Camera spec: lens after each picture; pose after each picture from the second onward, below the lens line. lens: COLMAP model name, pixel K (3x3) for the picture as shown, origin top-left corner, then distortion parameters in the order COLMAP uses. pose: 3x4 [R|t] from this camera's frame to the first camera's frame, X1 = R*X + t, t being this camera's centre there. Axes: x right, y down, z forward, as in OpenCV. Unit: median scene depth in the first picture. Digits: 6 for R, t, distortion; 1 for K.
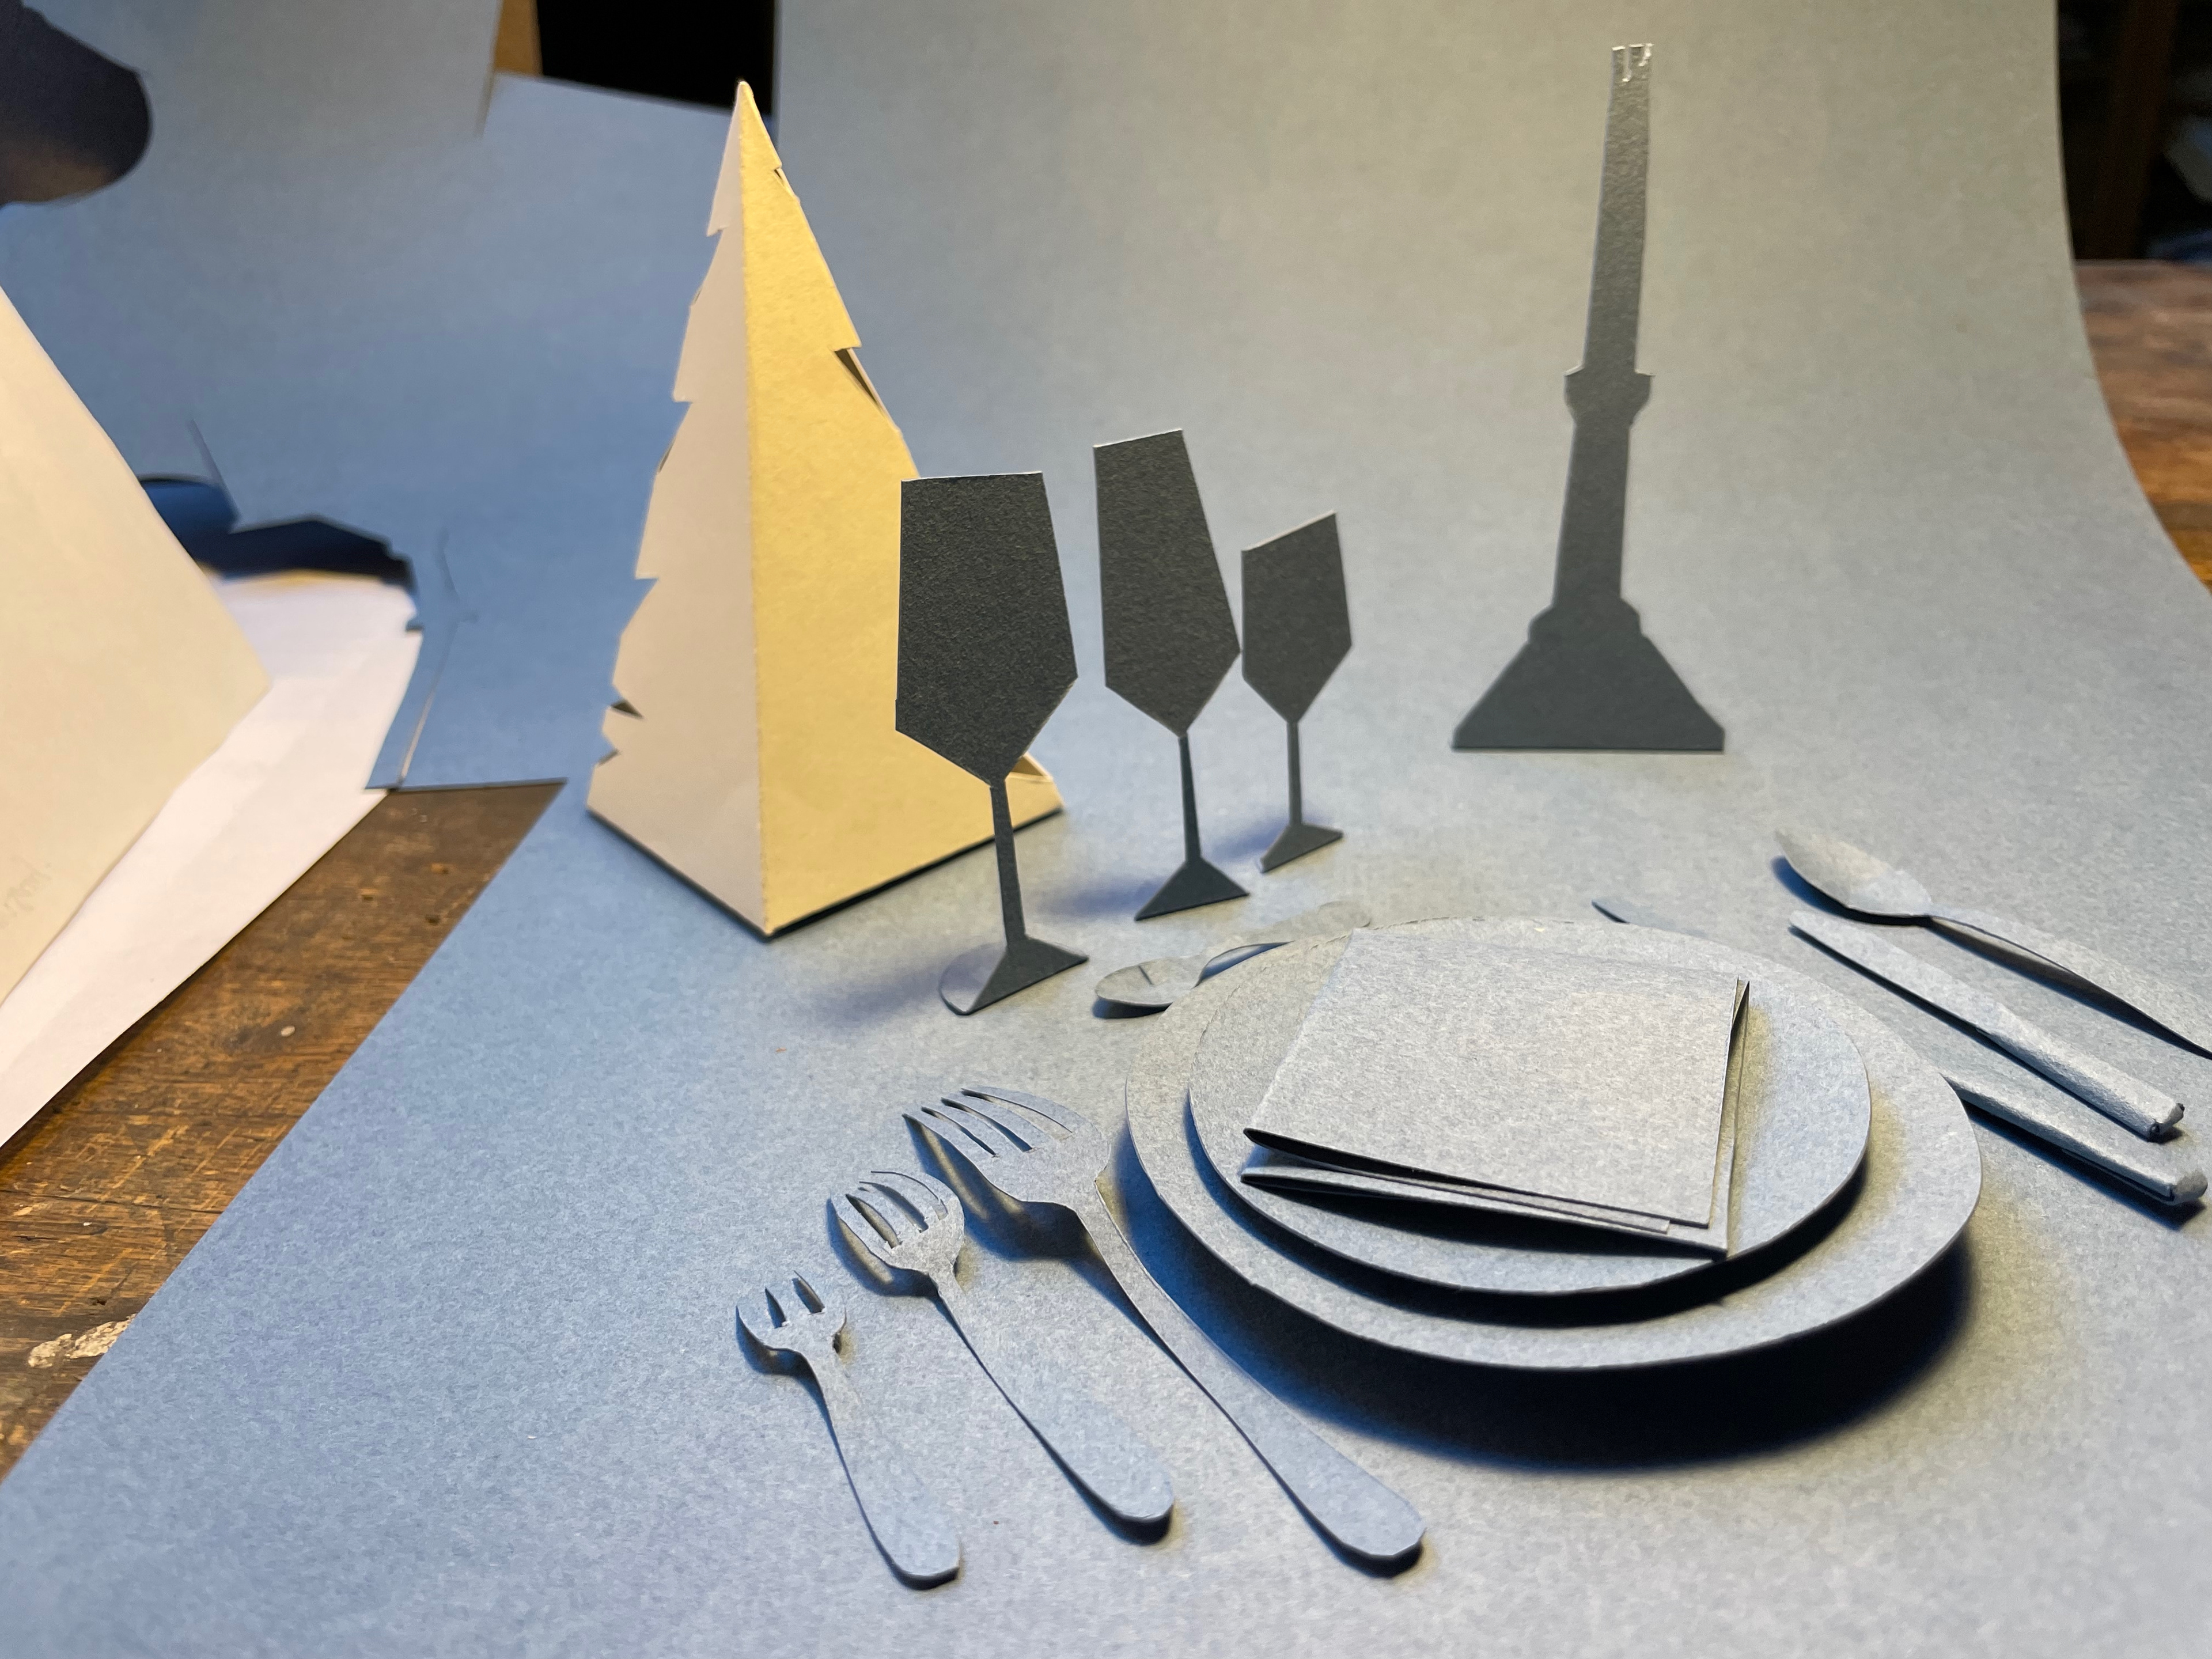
lens RADIAL K [[1716.8, 0, 1136.3], [0, 1716.8, 836.0], [0, 0, 1]] dist [0.075178, -0.139028]
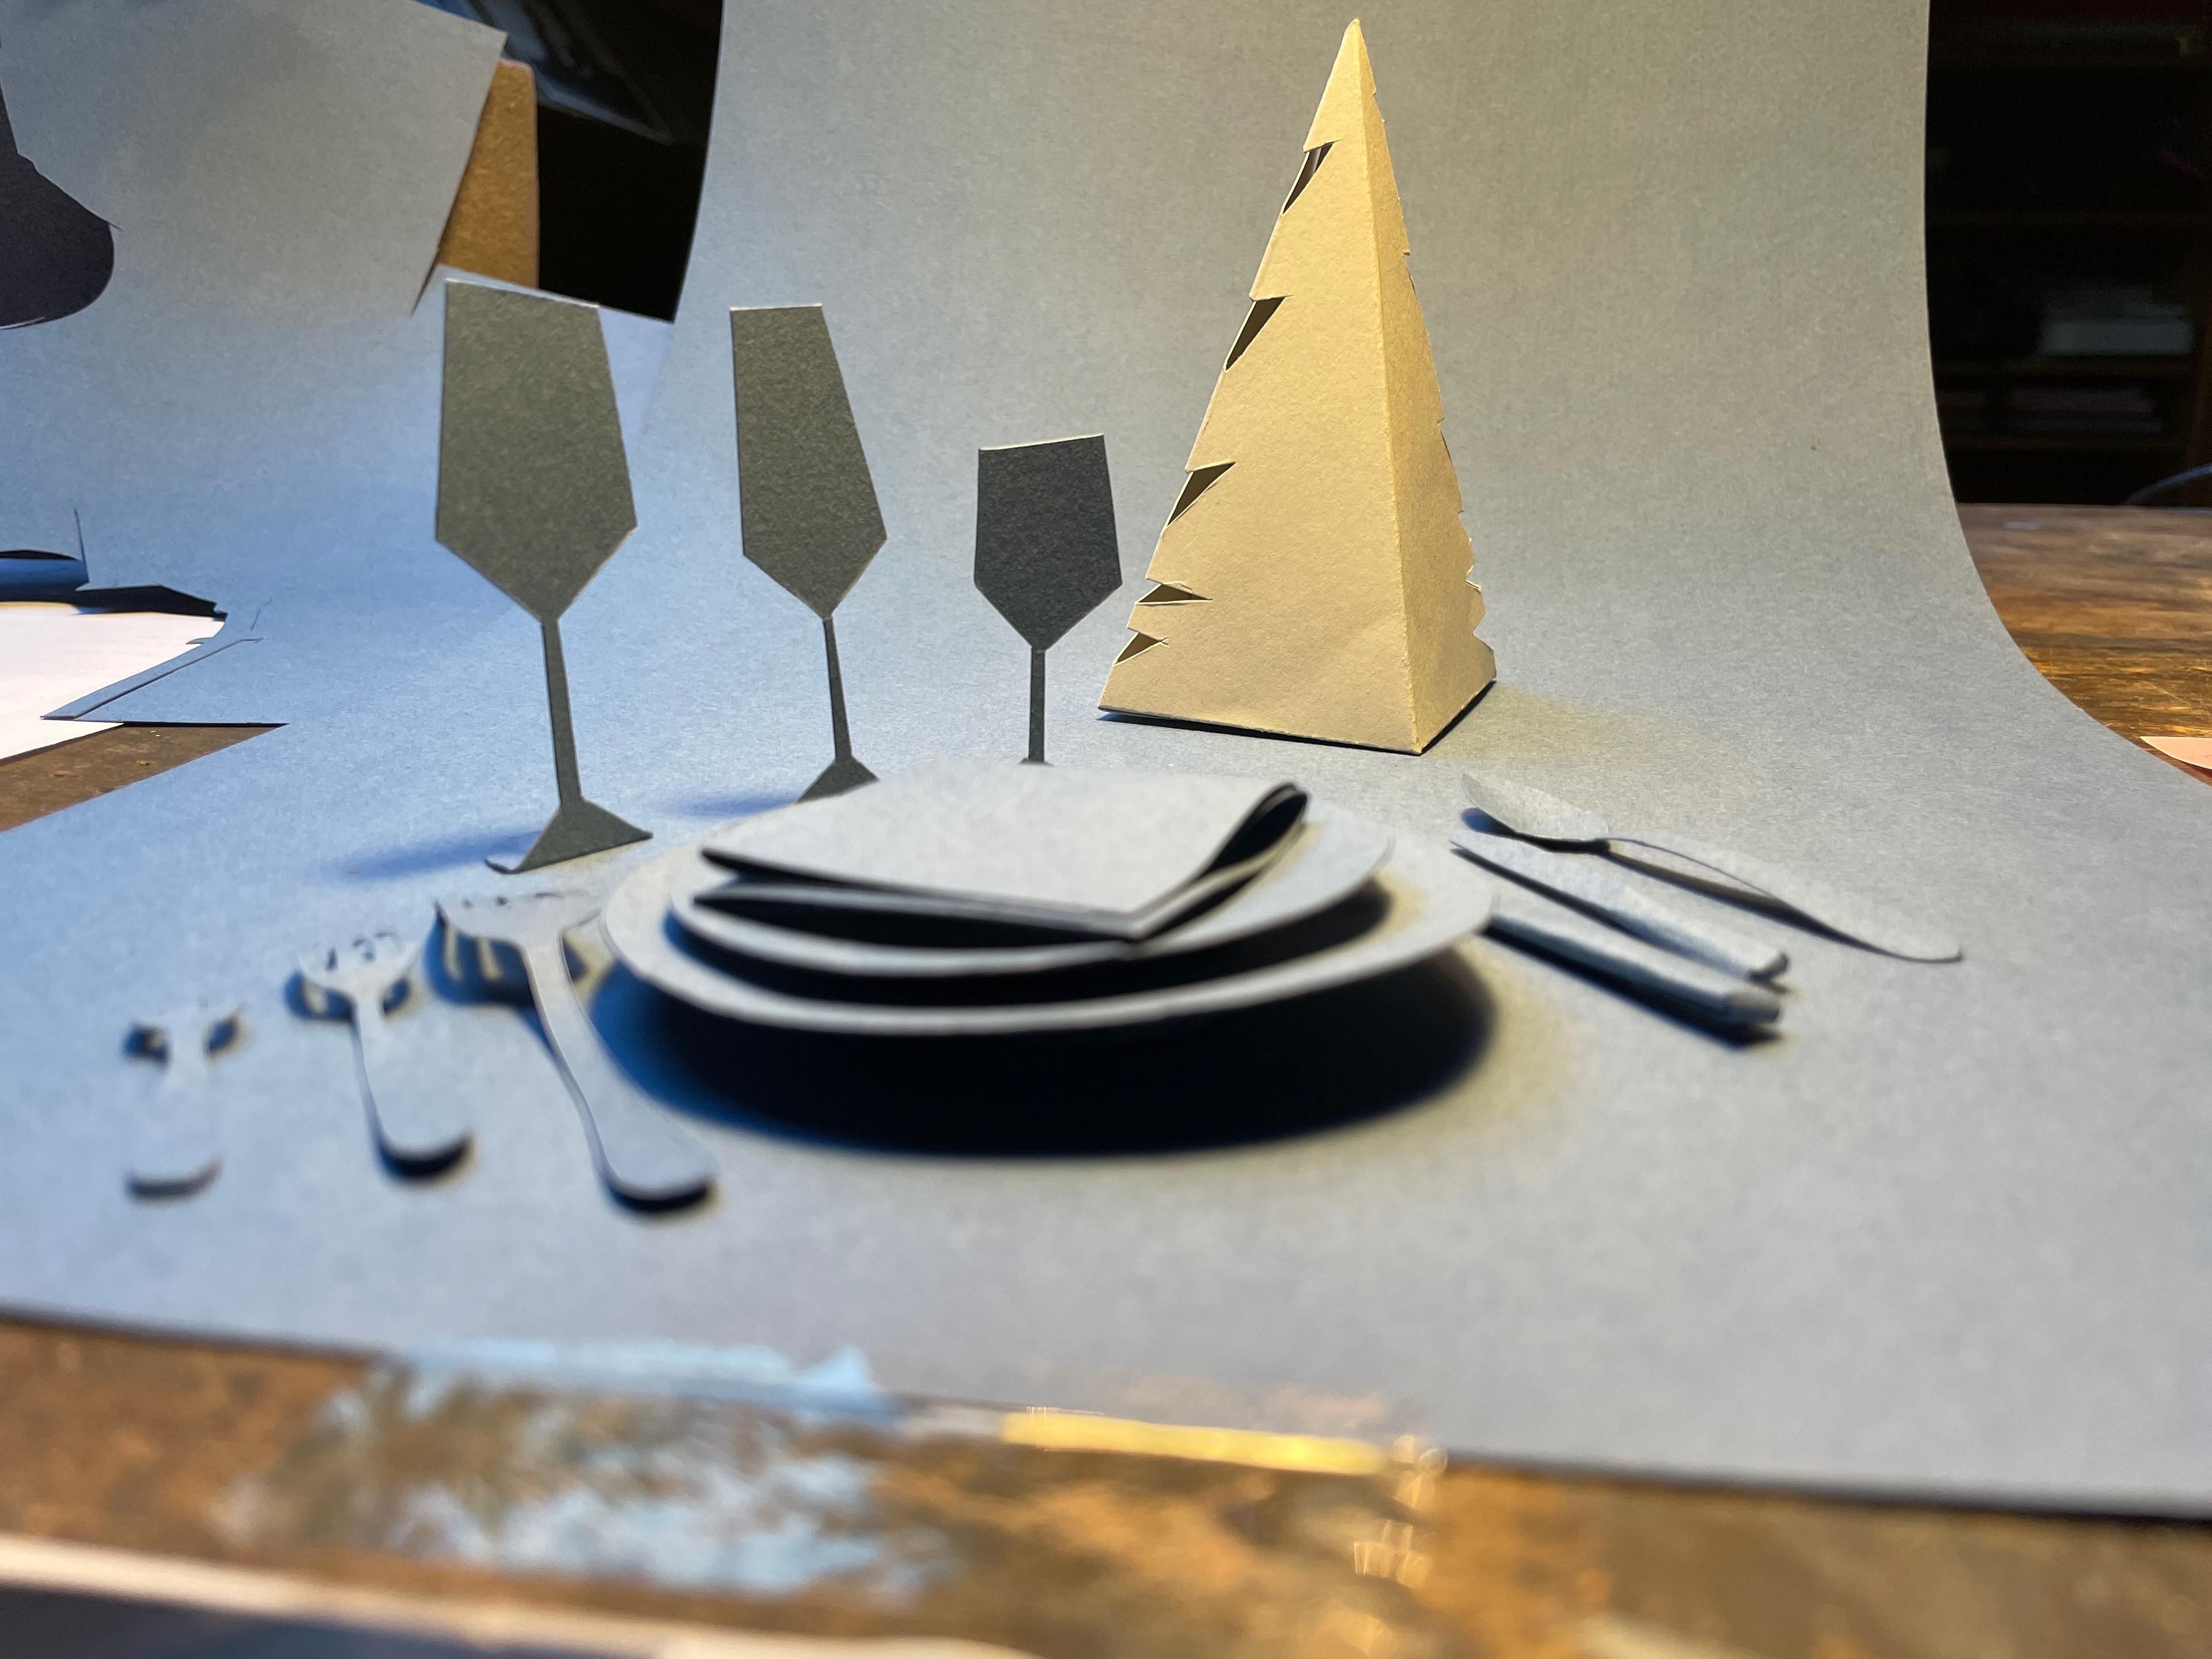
lens RADIAL K [[1707.8, 0, 1106.0], [0, 1707.8, 829.5], [0, 0, 1]] dist [0.051852, -0.085779]
pose [[0.995185, 0.057395, -0.079449, 0.367448], [-0.072070, 0.977887, -0.196325, 0.332445], [0.066424, 0.201106, 0.977315, 0.109967]]
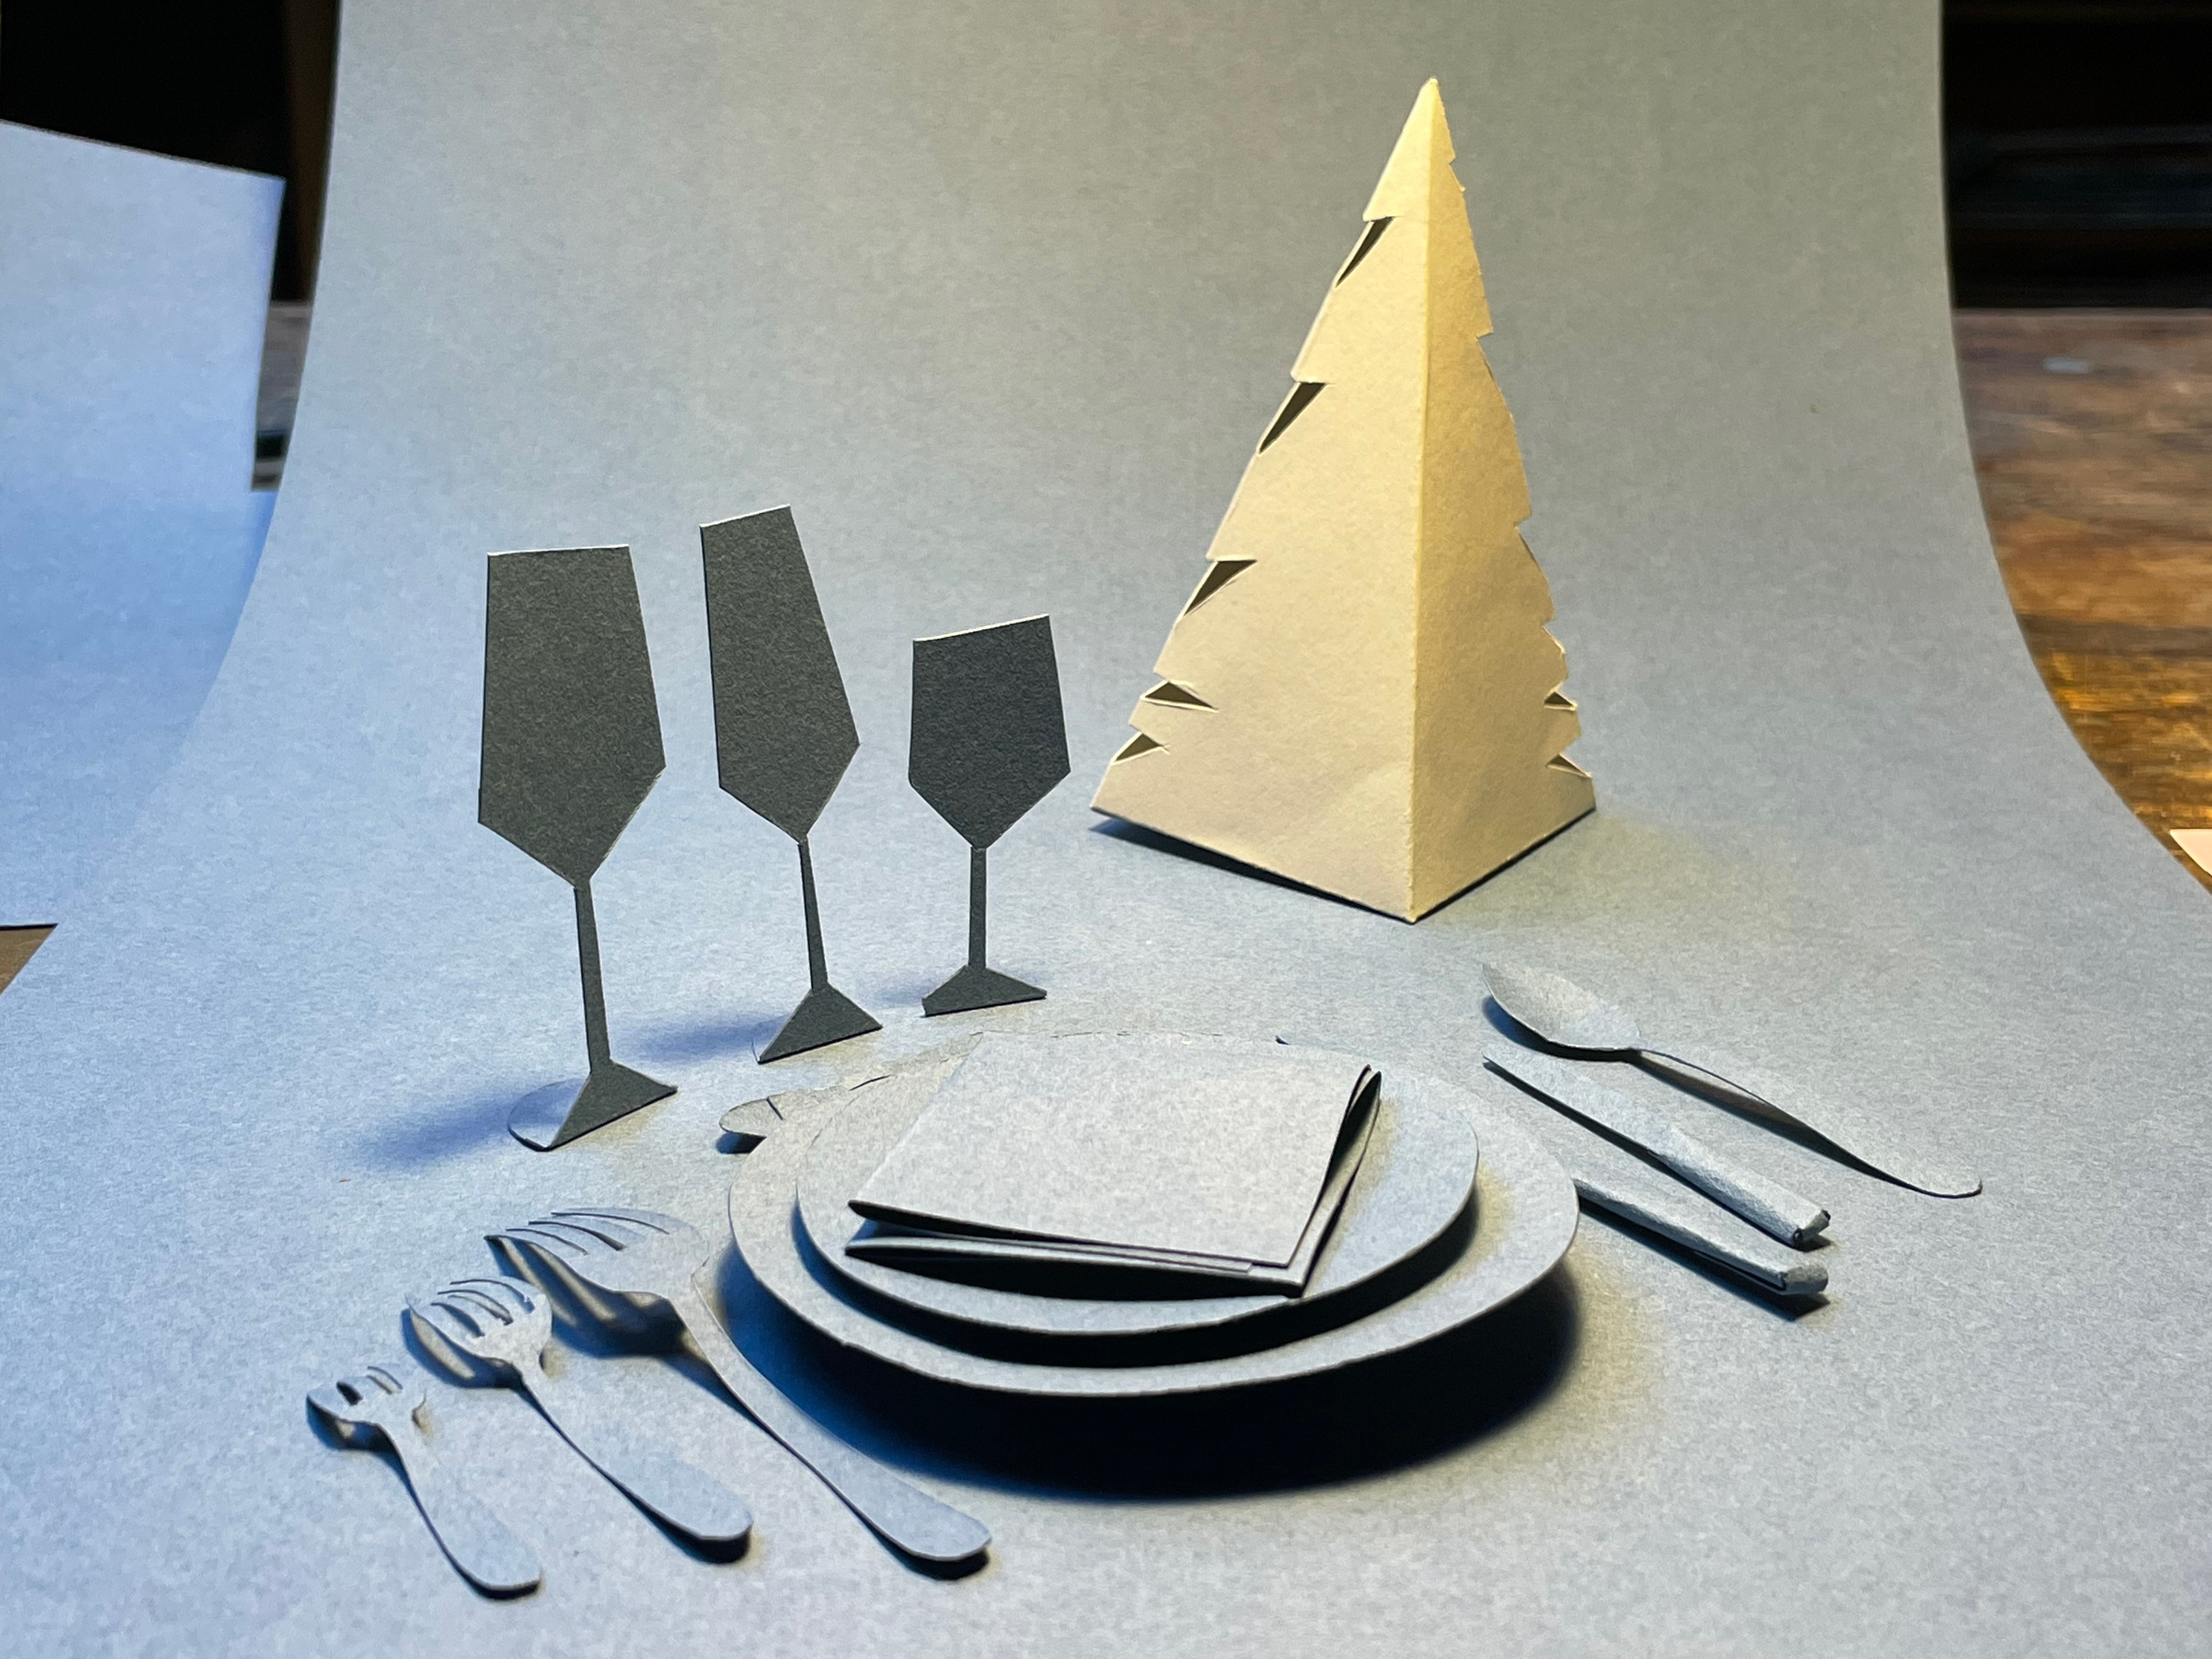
lens RADIAL K [[2903.5, 0, 1098.7], [0, 2903.5, 821.5], [0, 0, 1]] dist [0.120064, -0.294352]
pose [[0.996514, 0.012396, 0.082497, 0.069160], [-0.002106, 0.992322, -0.123667, 0.161996], [-0.083397, 0.123062, 0.988889, -0.698488]]
